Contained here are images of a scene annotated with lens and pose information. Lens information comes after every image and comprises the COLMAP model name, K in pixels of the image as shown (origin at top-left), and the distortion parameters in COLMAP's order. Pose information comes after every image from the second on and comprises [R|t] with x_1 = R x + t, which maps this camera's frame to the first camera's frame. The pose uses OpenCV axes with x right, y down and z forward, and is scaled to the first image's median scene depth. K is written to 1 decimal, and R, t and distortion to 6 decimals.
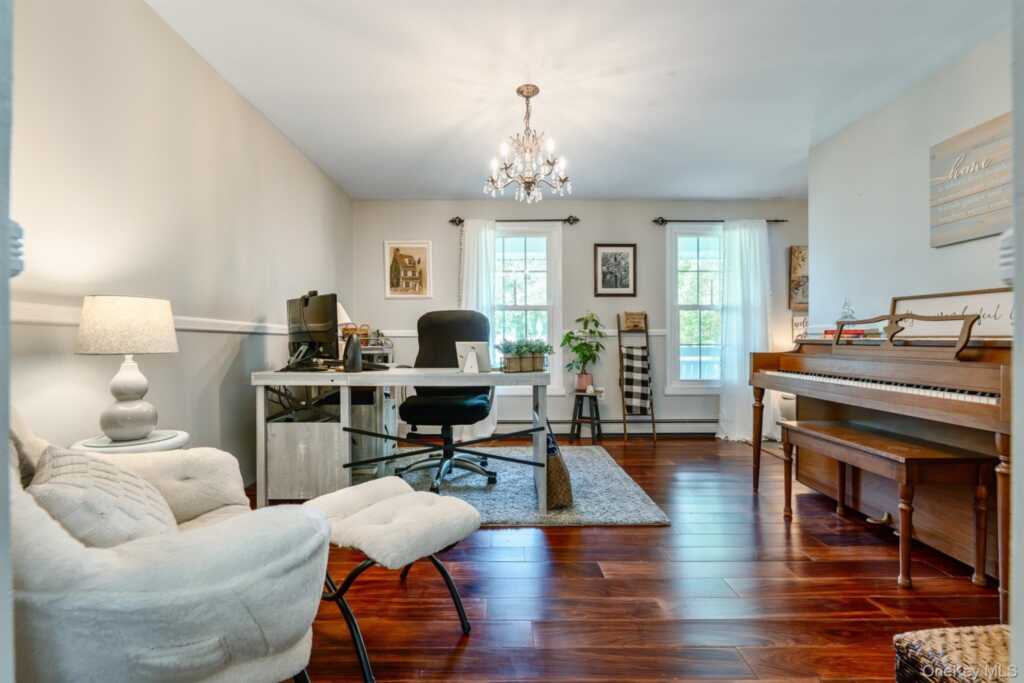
lens RADIAL K [[417.6, 0, 537.1], [0, 417.6, 342.4], [0, 0, 1]] dist [0.001287, -0.000097]
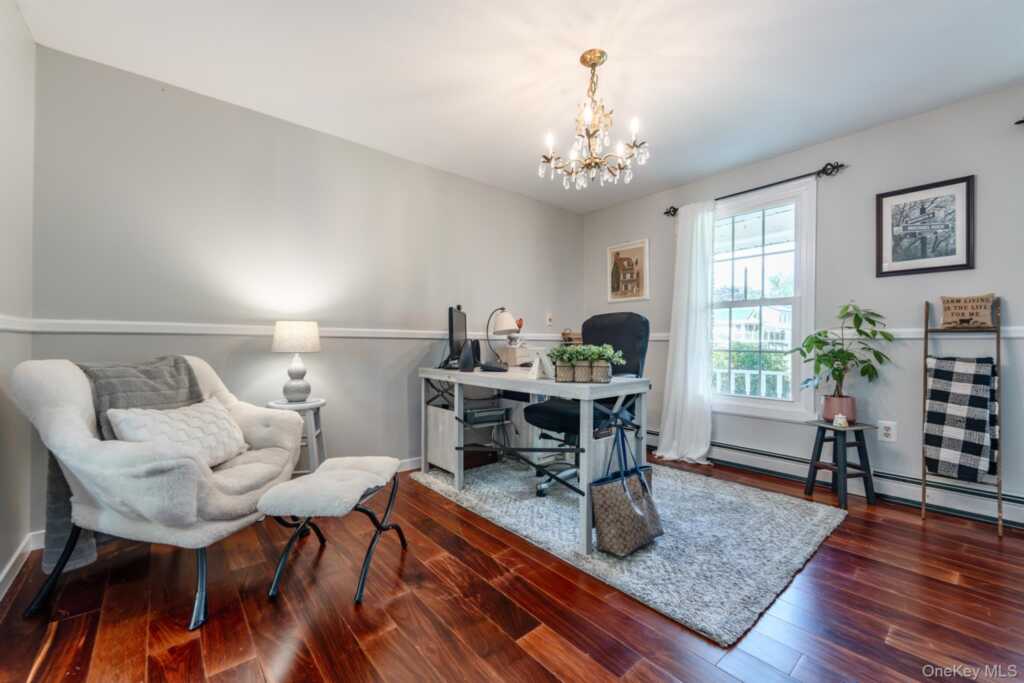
lens RADIAL K [[417.6, 0, 513.1], [0, 417.6, 341.0], [0, 0, 1]] dist [0.001287, -0.000097]
pose [[0.639644, -0.000488, -0.768671, 0.280478], [-0.006680, 0.999959, -0.006194, -0.004696], [0.768642, 0.009096, 0.639614, 0.169378]]
